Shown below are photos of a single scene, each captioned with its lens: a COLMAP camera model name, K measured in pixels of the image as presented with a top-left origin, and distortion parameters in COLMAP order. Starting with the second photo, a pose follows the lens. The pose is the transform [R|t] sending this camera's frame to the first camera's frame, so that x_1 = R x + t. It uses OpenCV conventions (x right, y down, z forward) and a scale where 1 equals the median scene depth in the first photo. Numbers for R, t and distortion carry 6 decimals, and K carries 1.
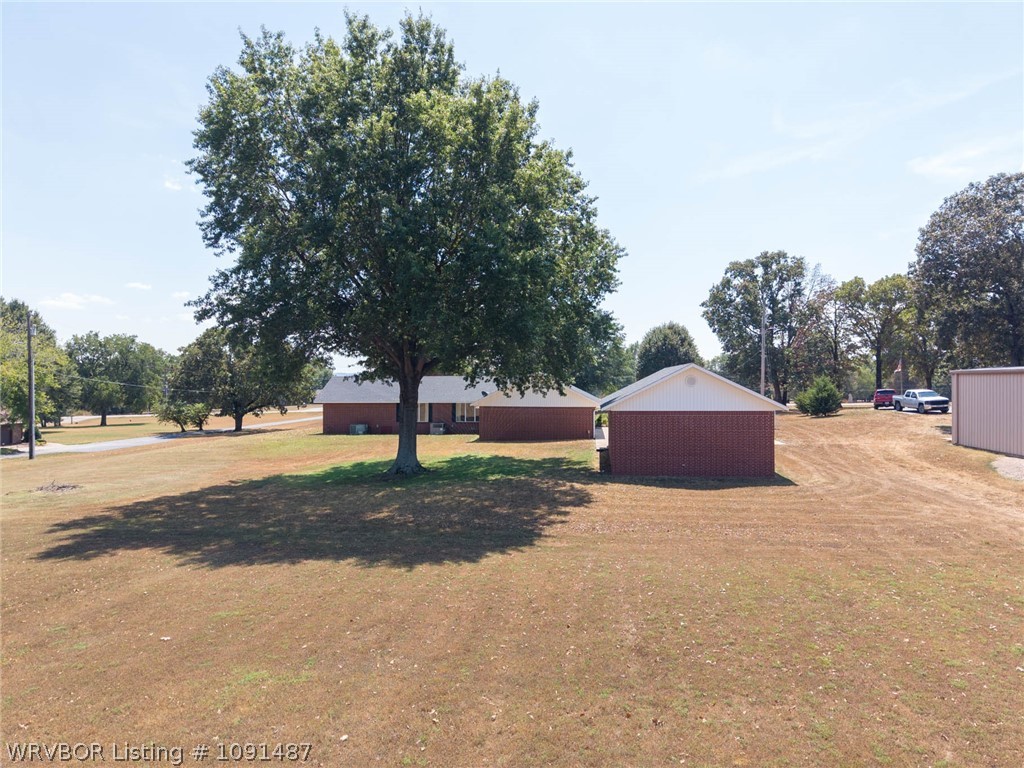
lens RADIAL K [[706.3, 0, 512.0], [0, 706.3, 384.0], [0, 0, 1]] dist [-0.000198, -0.000587]
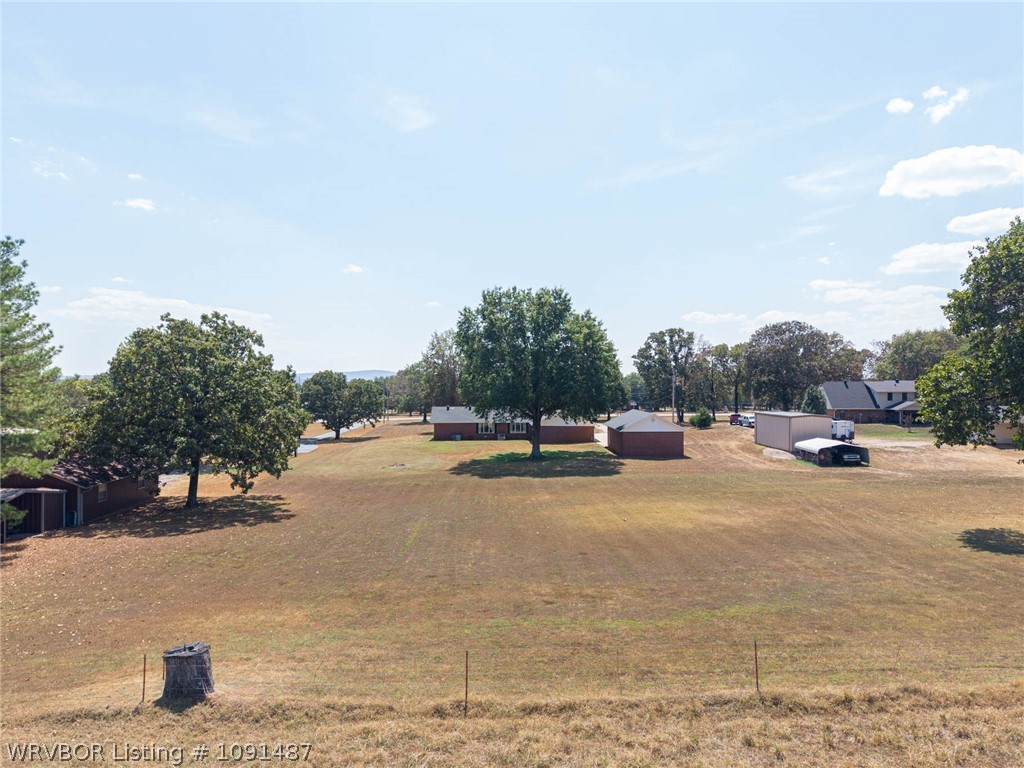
lens RADIAL K [[674.4, 0, 512.0], [0, 674.4, 384.0], [0, 0, 1]] dist [0.032242, -0.056559]
pose [[0.991394, -0.000458, 0.130908, -0.233176], [0.001059, 0.999989, -0.004523, -0.050258], [-0.130905, 0.004623, 0.991384, -0.556224]]
